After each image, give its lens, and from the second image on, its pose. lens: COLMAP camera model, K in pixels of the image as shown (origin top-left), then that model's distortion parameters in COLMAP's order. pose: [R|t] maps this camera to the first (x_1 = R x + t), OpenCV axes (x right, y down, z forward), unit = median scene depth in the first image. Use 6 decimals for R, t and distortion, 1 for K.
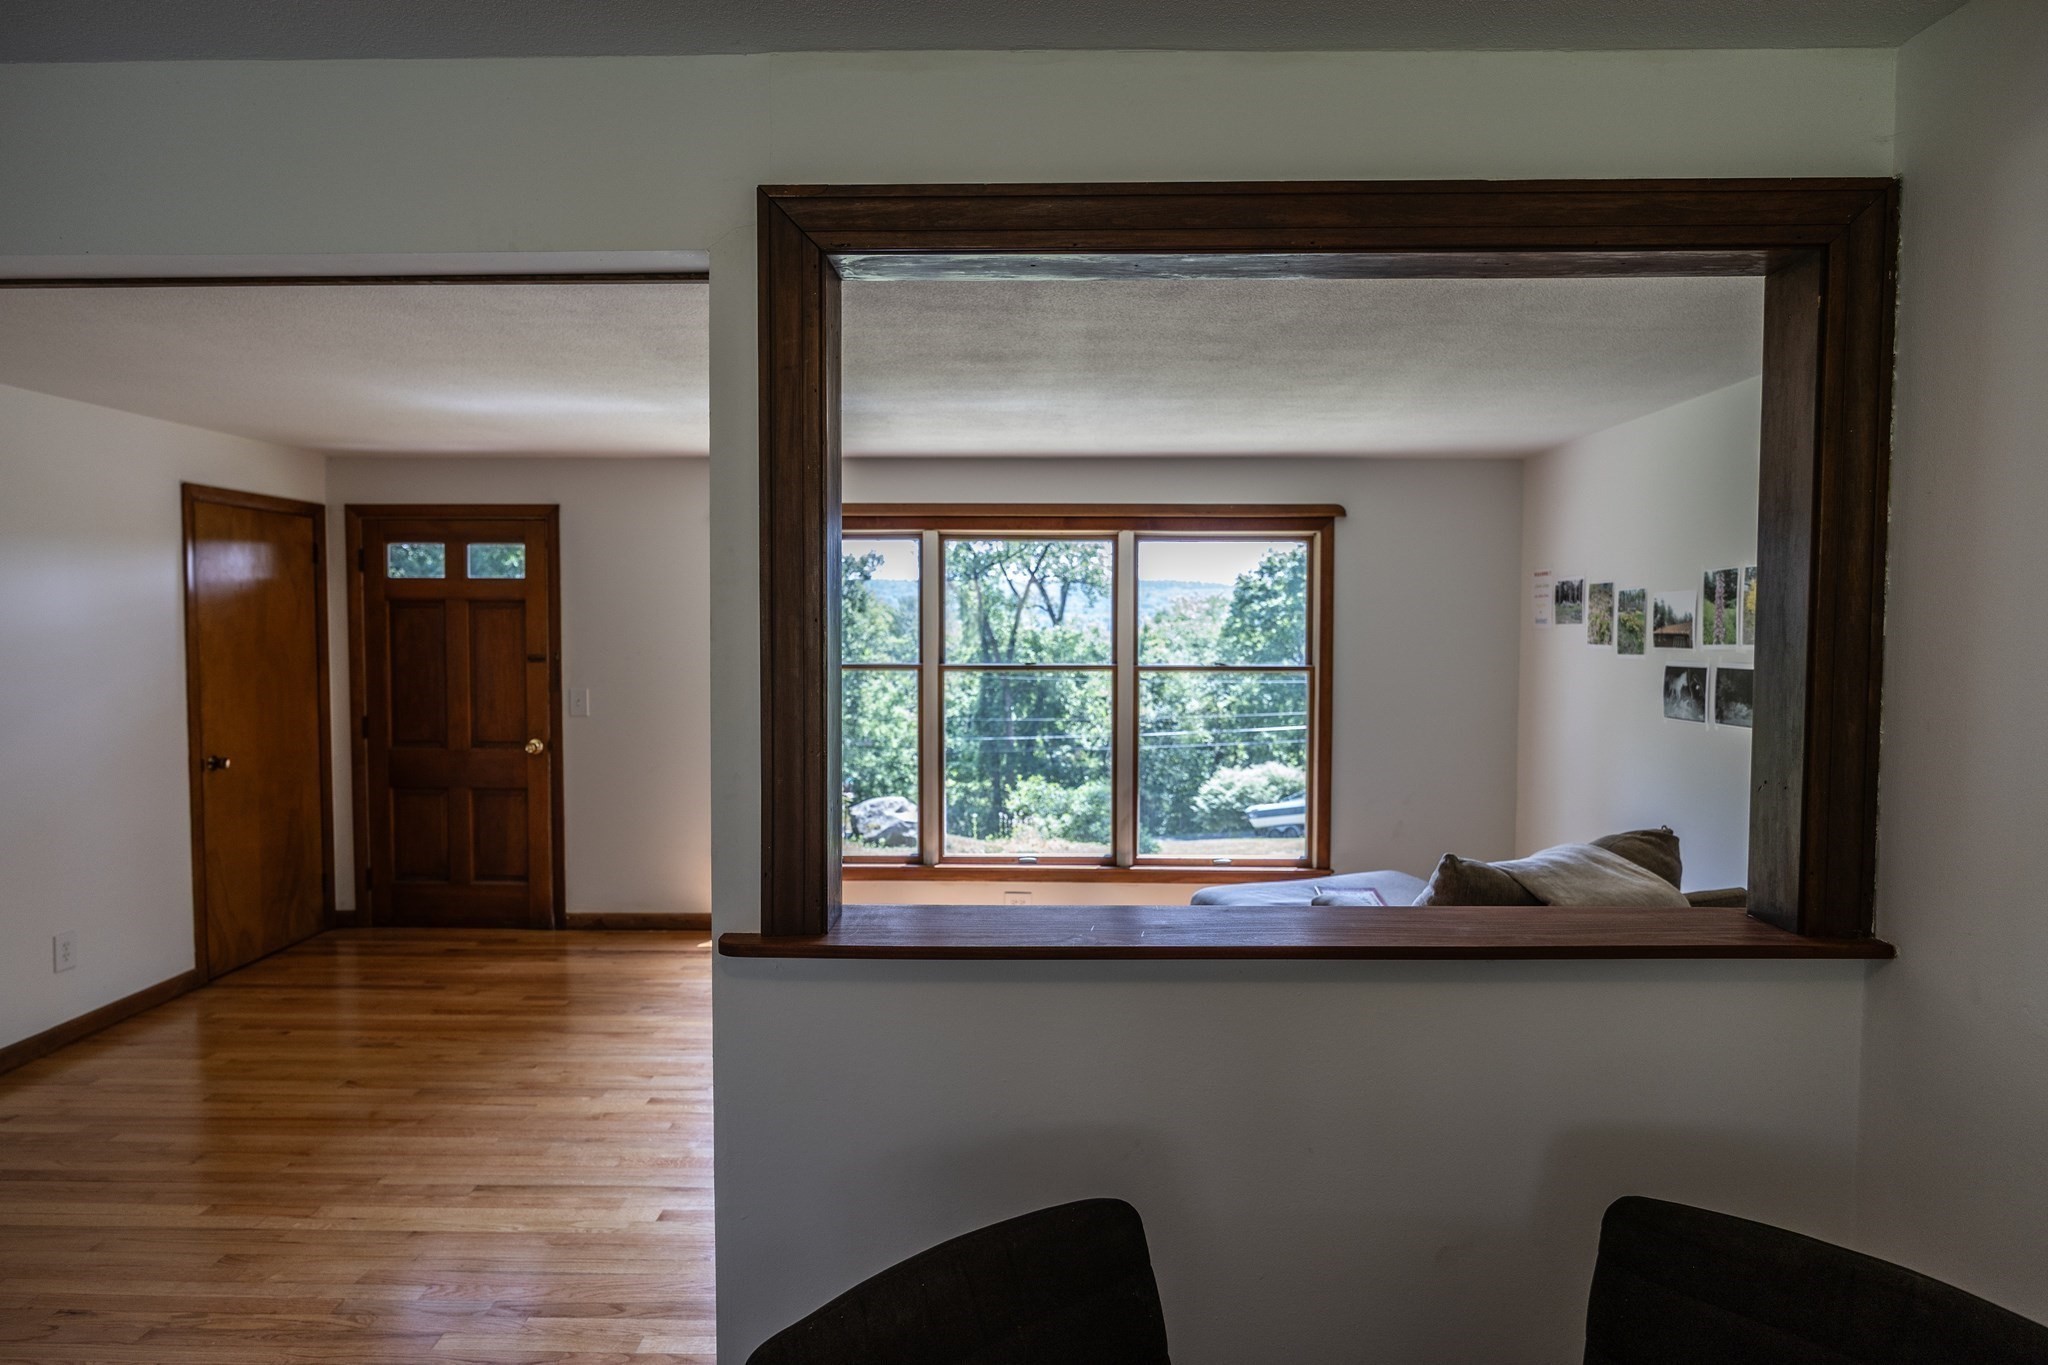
lens RADIAL K [[1120.0, 0, 1019.9], [0, 1120.0, 667.7], [0, 0, 1]] dist [0.018300, 0.000013]
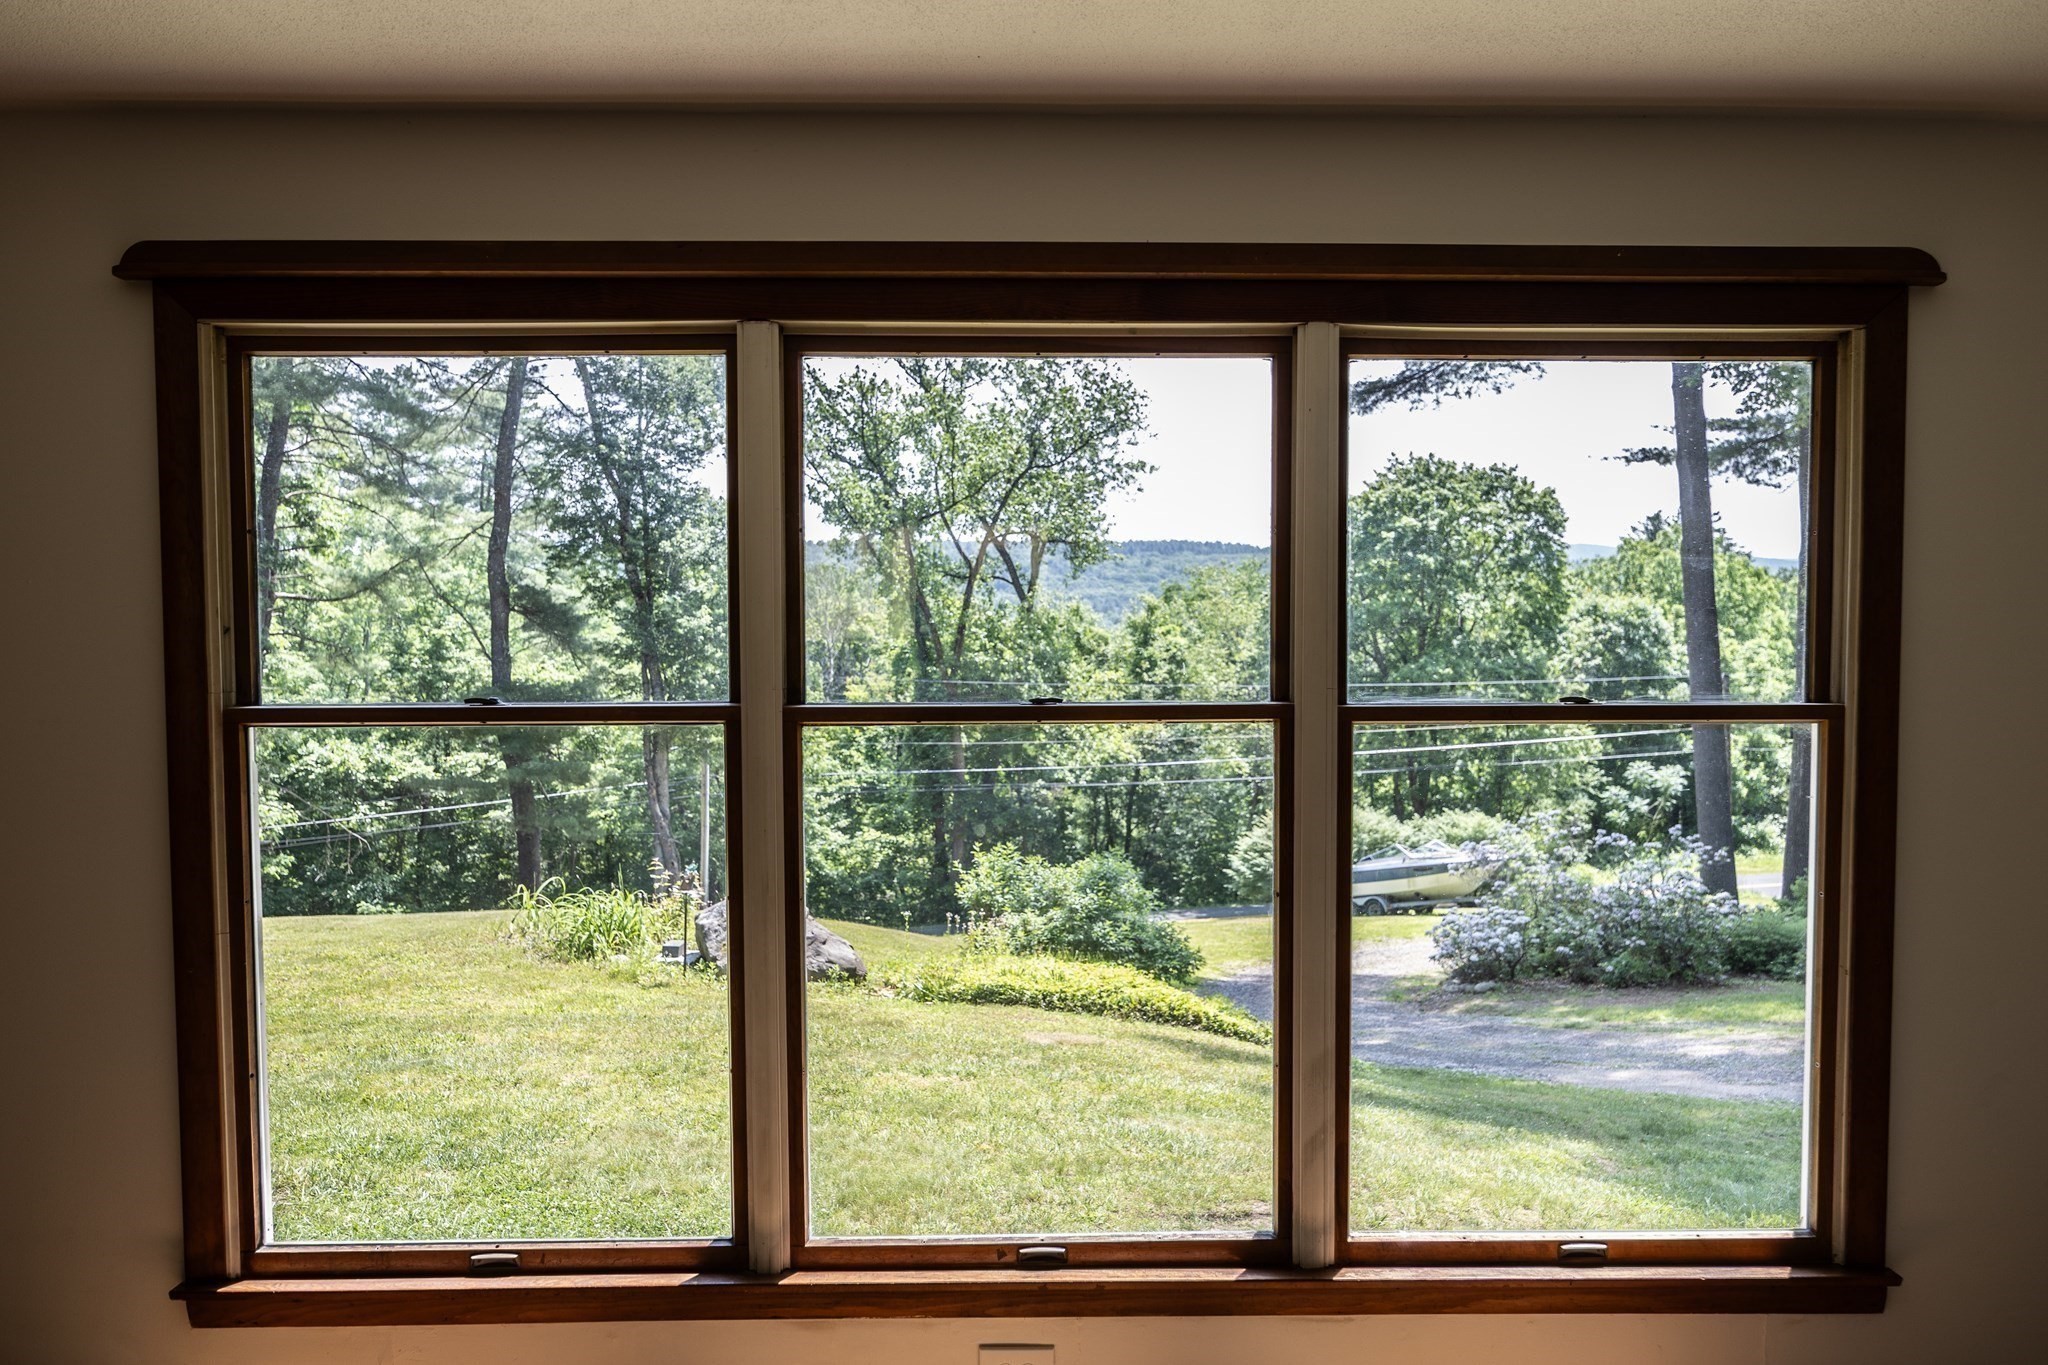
lens RADIAL K [[1566.6, 0, 1035.5], [0, 1566.6, 687.2], [0, 0, 1]] dist [0.009927, 0.004502]
pose [[0.999110, -0.007482, 0.041520, -0.014603], [0.006892, 0.999874, 0.014334, -0.016114], [-0.041622, -0.014035, 0.999035, 0.502354]]
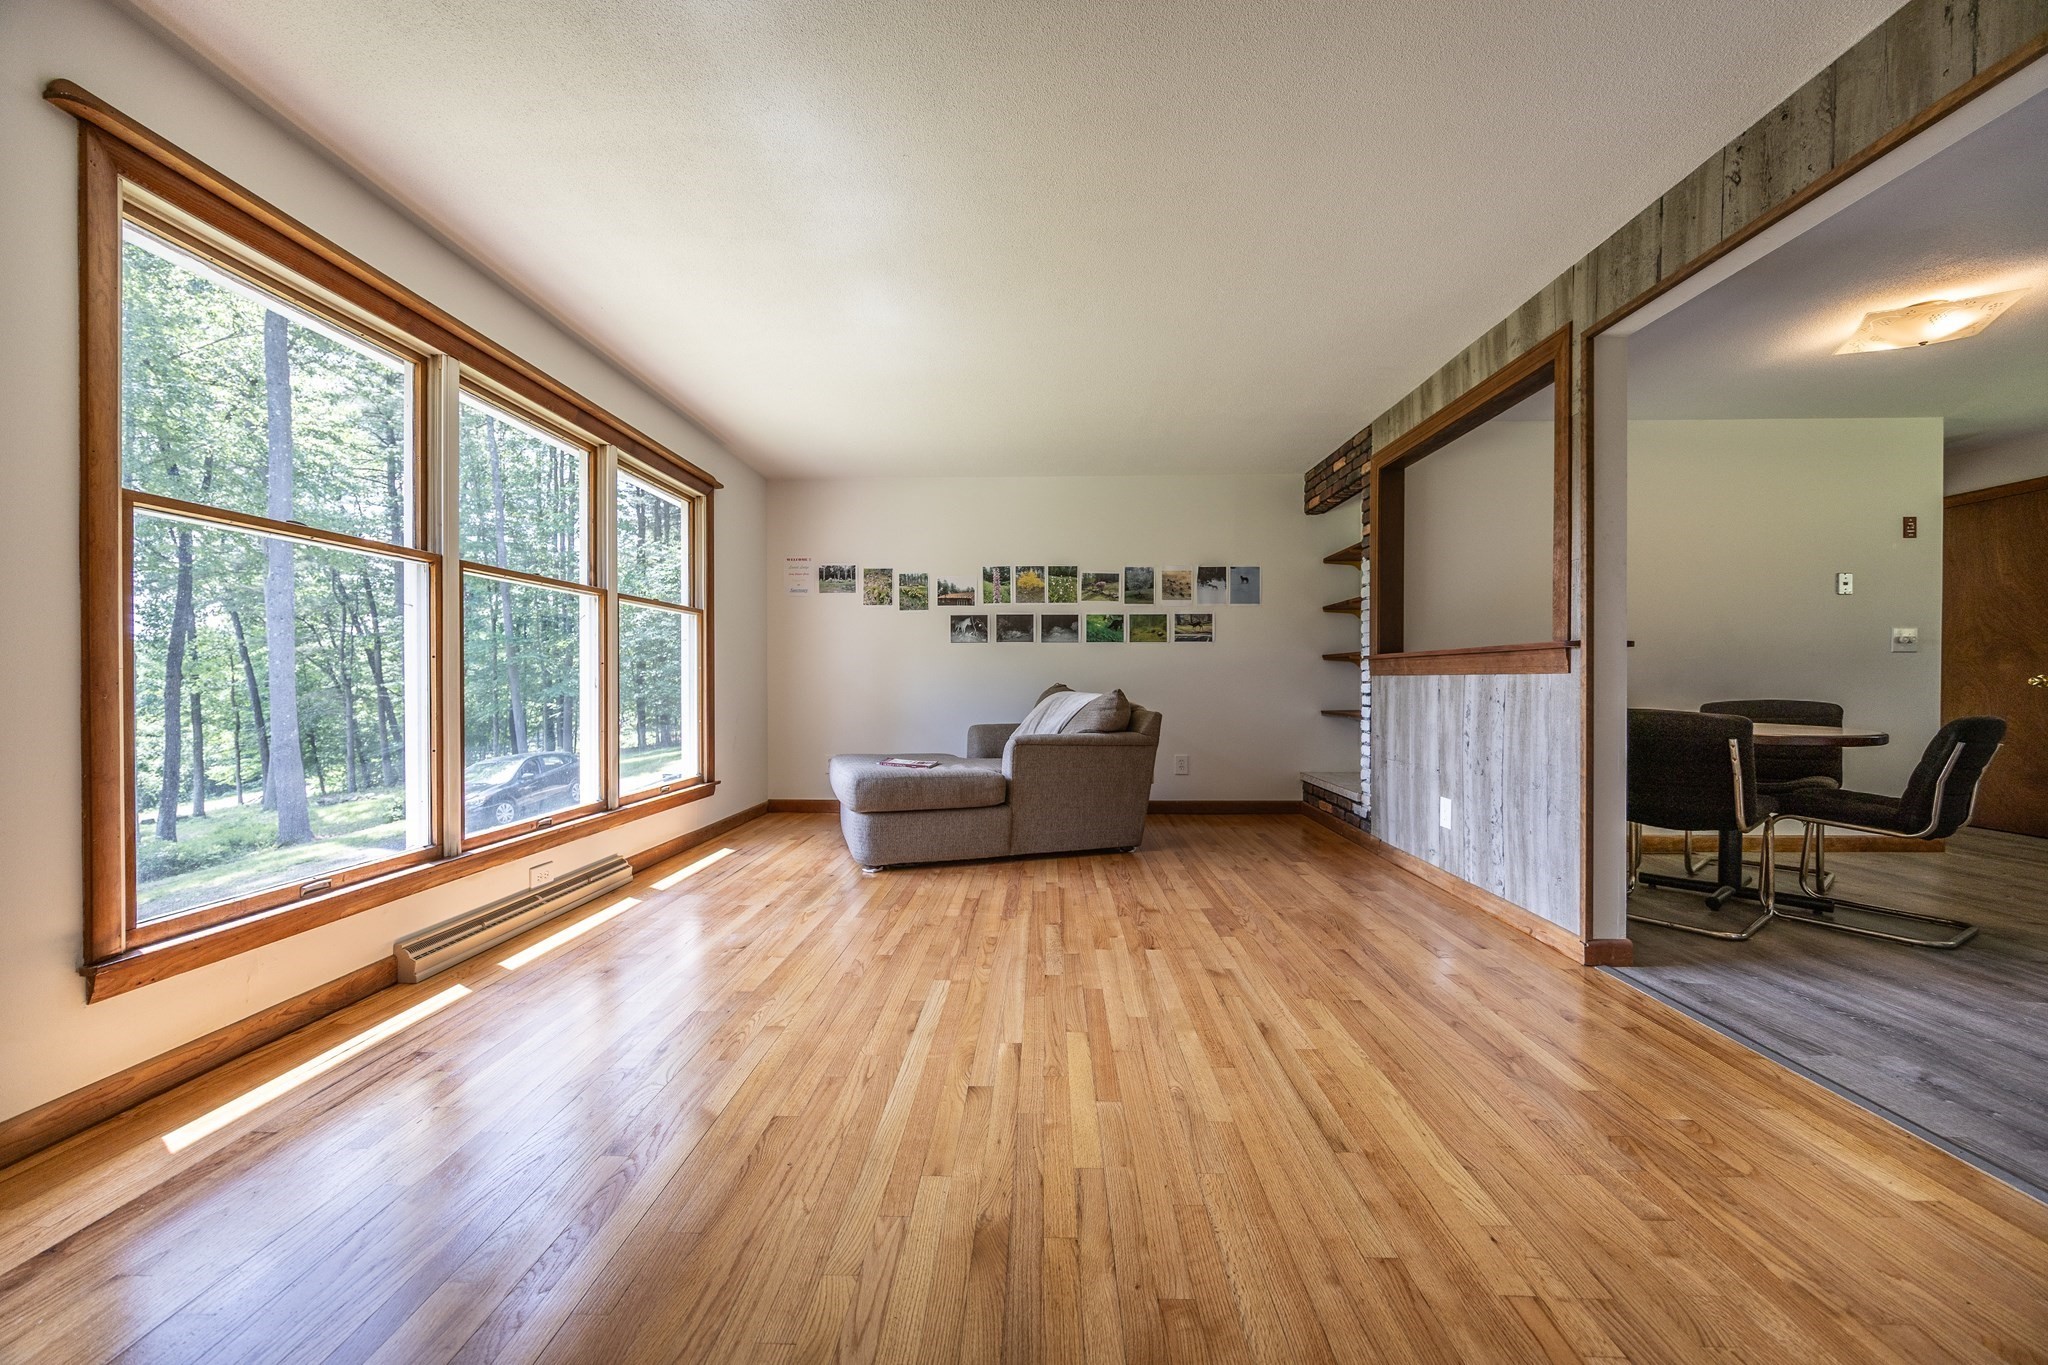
lens RADIAL K [[777.8, 0, 1024.2], [0, 777.8, 686.3], [0, 0, 1]] dist [-0.002288, 0.000186]
pose [[0.003808, -0.008702, 0.999955, -0.534511], [0.035002, 0.999351, 0.008563, 0.081279], [-0.999380, 0.034968, 0.004110, 0.652572]]
